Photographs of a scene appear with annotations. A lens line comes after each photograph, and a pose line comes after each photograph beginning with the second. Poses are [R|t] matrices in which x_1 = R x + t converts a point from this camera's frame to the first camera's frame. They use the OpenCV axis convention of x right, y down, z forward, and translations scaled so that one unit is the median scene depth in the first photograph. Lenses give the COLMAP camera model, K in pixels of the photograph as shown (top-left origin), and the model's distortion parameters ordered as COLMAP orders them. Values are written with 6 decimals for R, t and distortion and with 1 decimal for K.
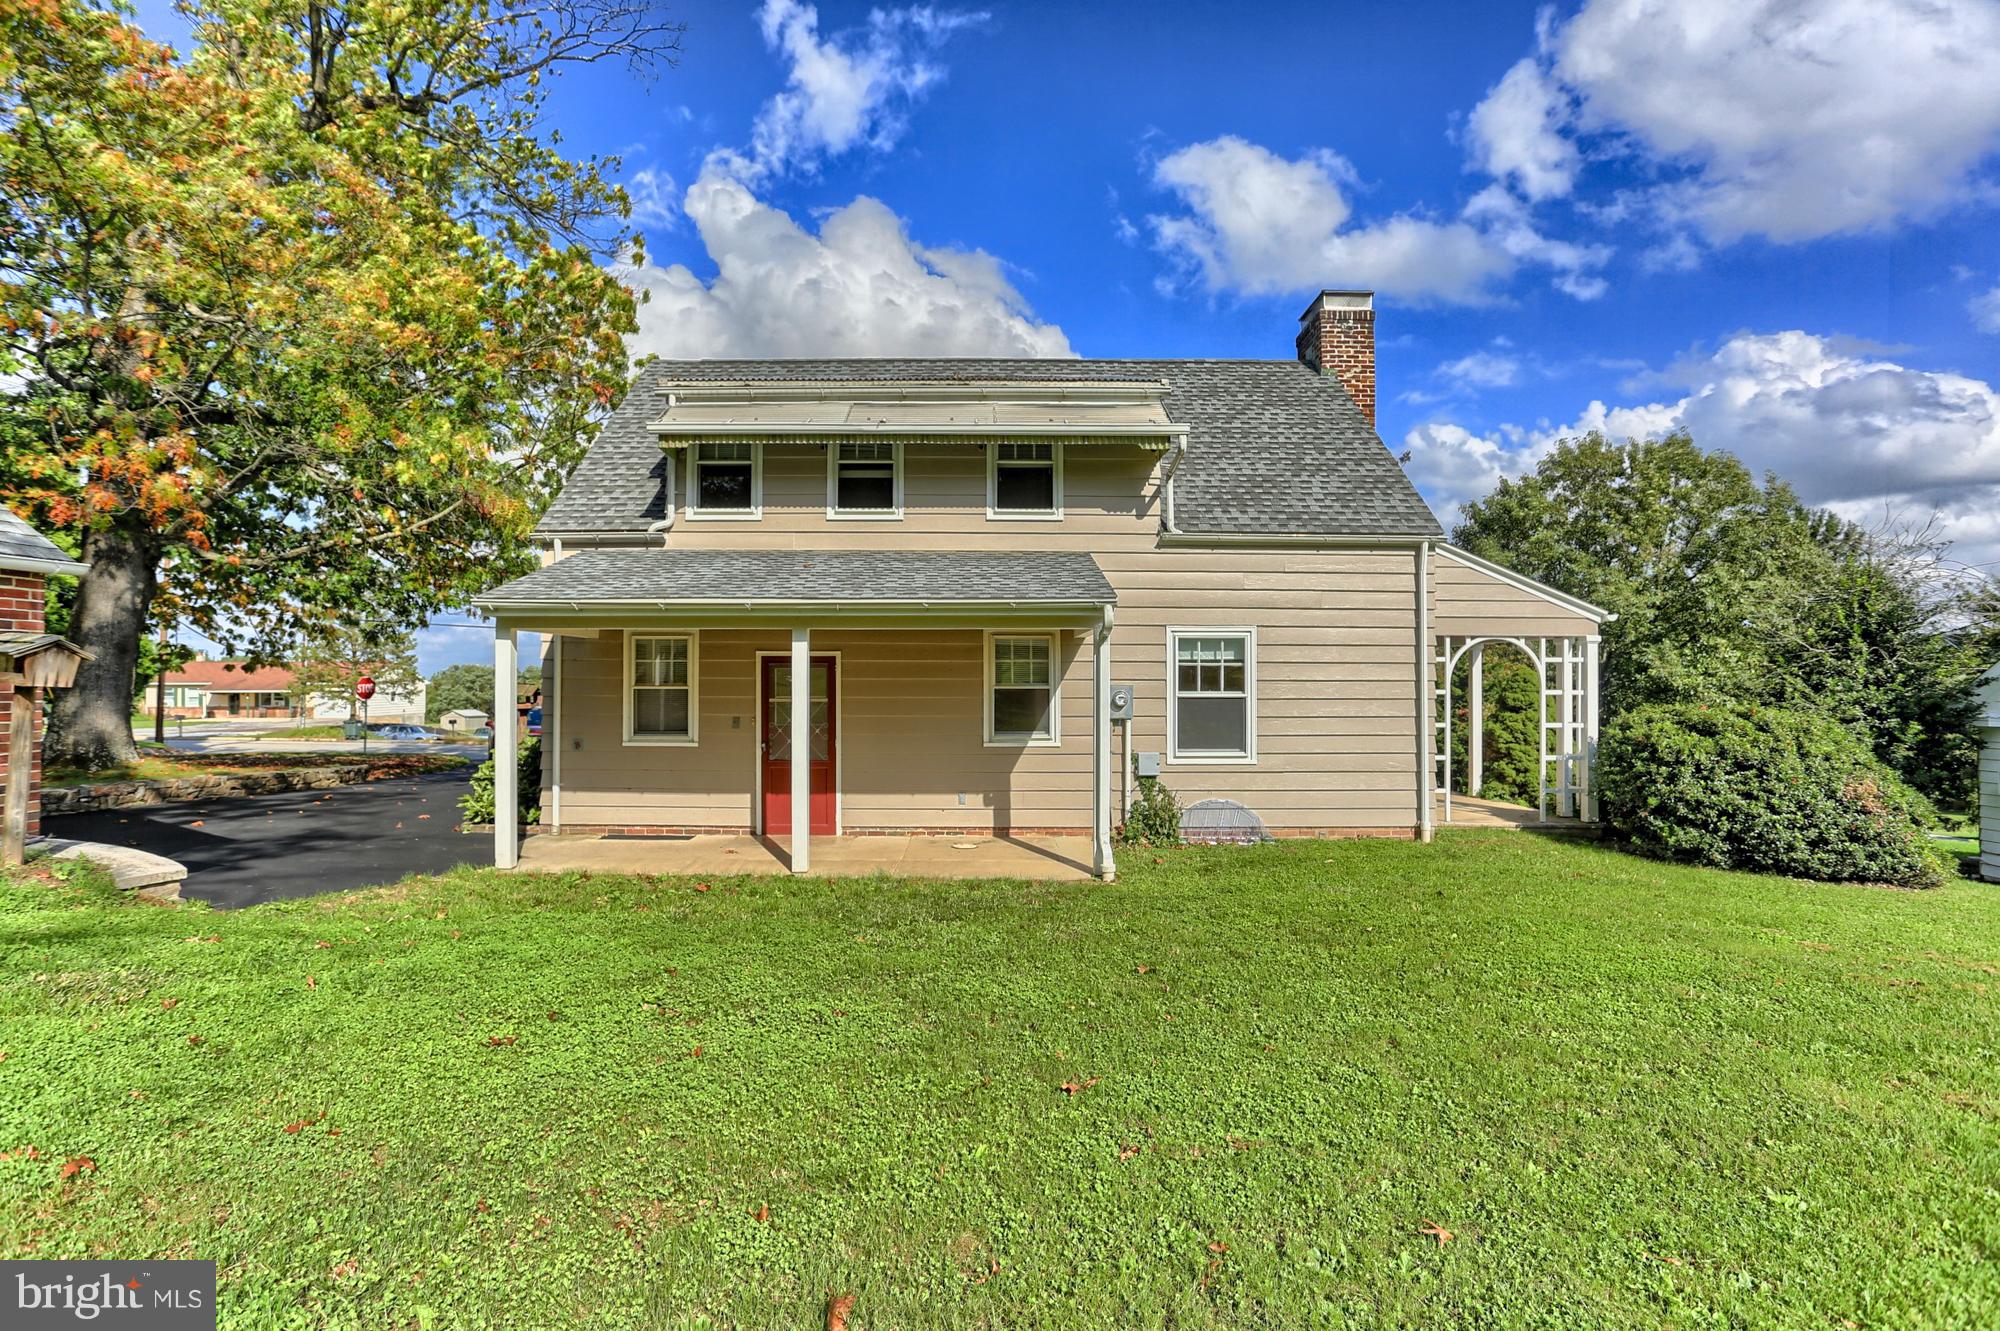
lens RADIAL K [[1031.2, 0, 1000.0], [0, 1031.2, 665.5], [0, 0, 1]] dist [-0.002638, 0.027312]
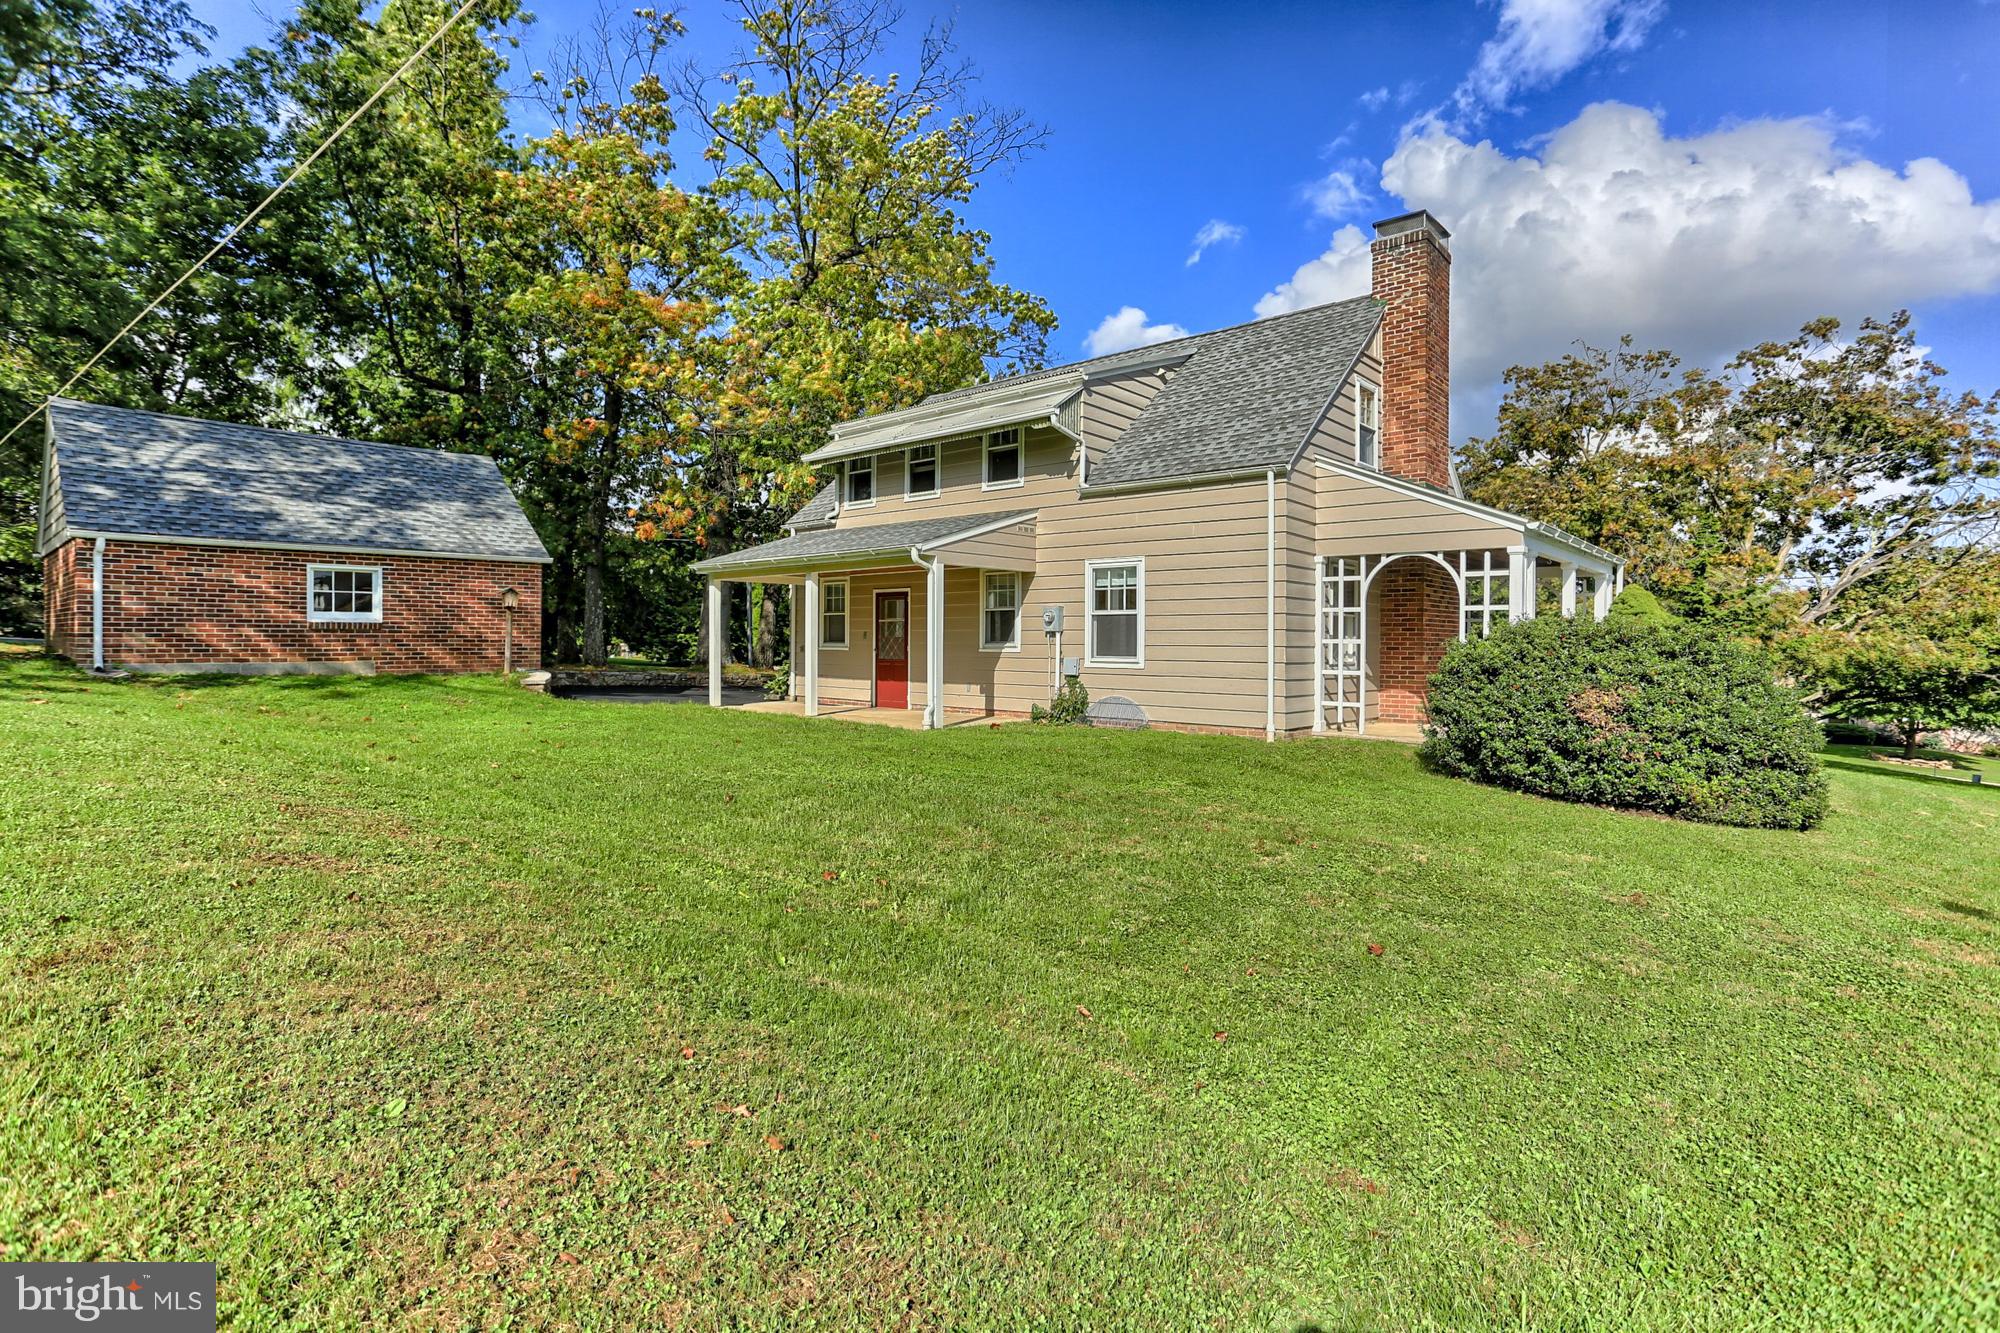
lens RADIAL K [[980.9, 0, 987.9], [0, 980.9, 641.2], [0, 0, 1]] dist [-0.059585, 0.024288]
pose [[0.731868, 0.003718, -0.681437, 0.904649], [0.009721, 0.999826, 0.015895, 0.042445], [0.681378, -0.018257, 0.731704, 0.022273]]
